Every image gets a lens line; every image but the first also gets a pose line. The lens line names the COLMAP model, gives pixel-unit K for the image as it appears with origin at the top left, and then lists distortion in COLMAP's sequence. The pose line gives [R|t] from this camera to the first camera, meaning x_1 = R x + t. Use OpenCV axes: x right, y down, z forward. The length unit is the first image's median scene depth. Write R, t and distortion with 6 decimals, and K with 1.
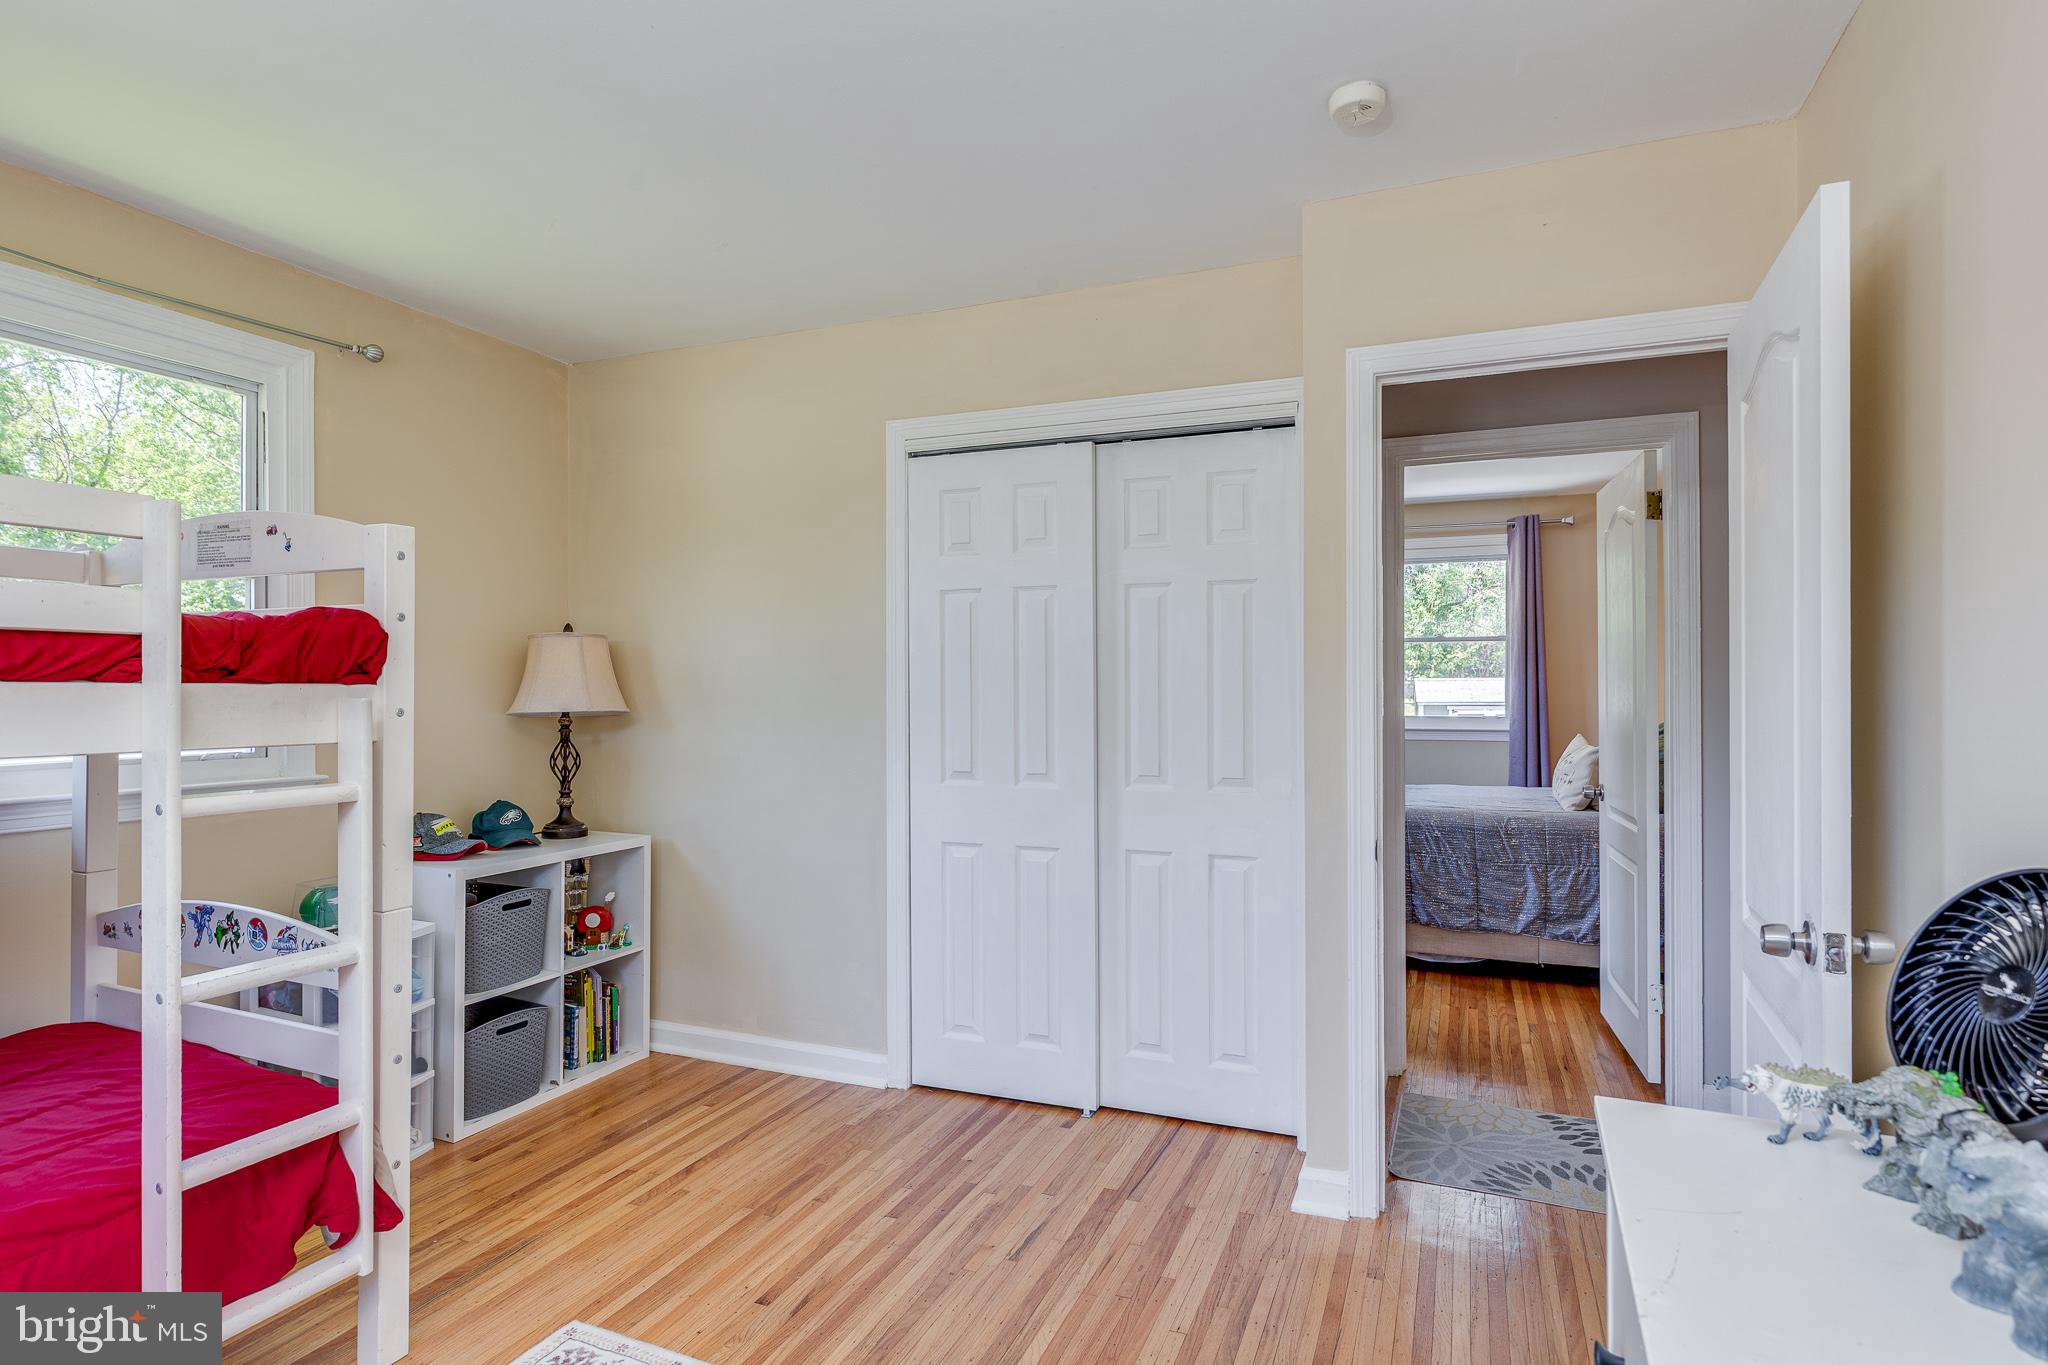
lens RADIAL K [[1060.3, 0, 1024.0], [0, 1060.3, 682.5], [0, 0, 1]] dist [-0.001745, -0.001112]
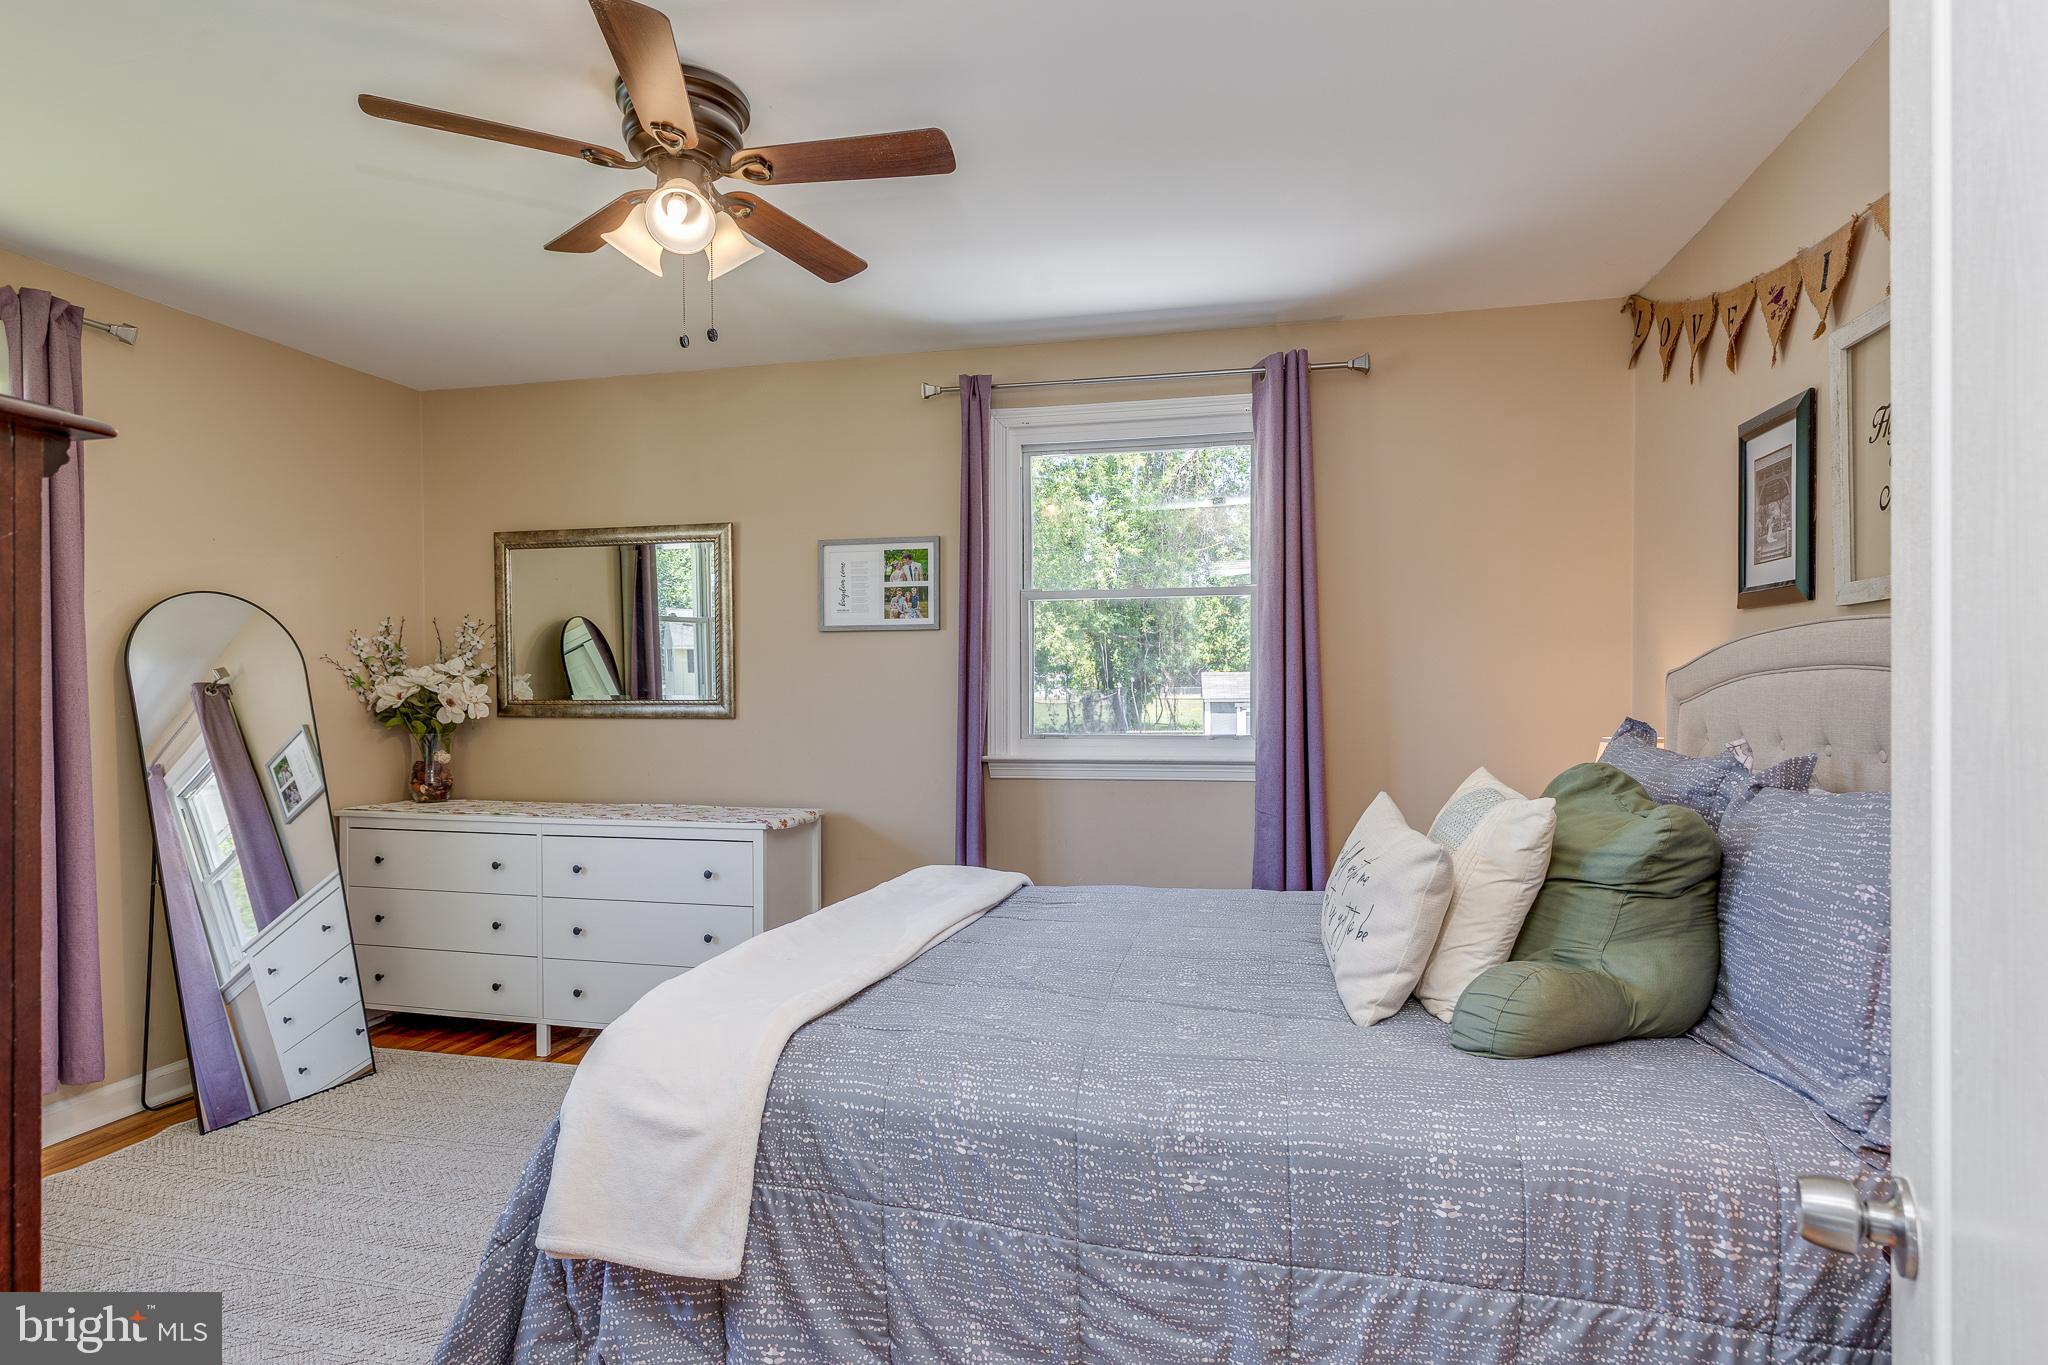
lens RADIAL K [[1060.3, 0, 1024.0], [0, 1060.3, 682.5], [0, 0, 1]] dist [-0.001745, -0.001112]
pose [[0.985663, -0.000011, 0.168725, 0.252878], [-0.000858, 0.999987, 0.005079, 0.002535], [-0.168723, -0.005151, 0.985650, 0.493229]]
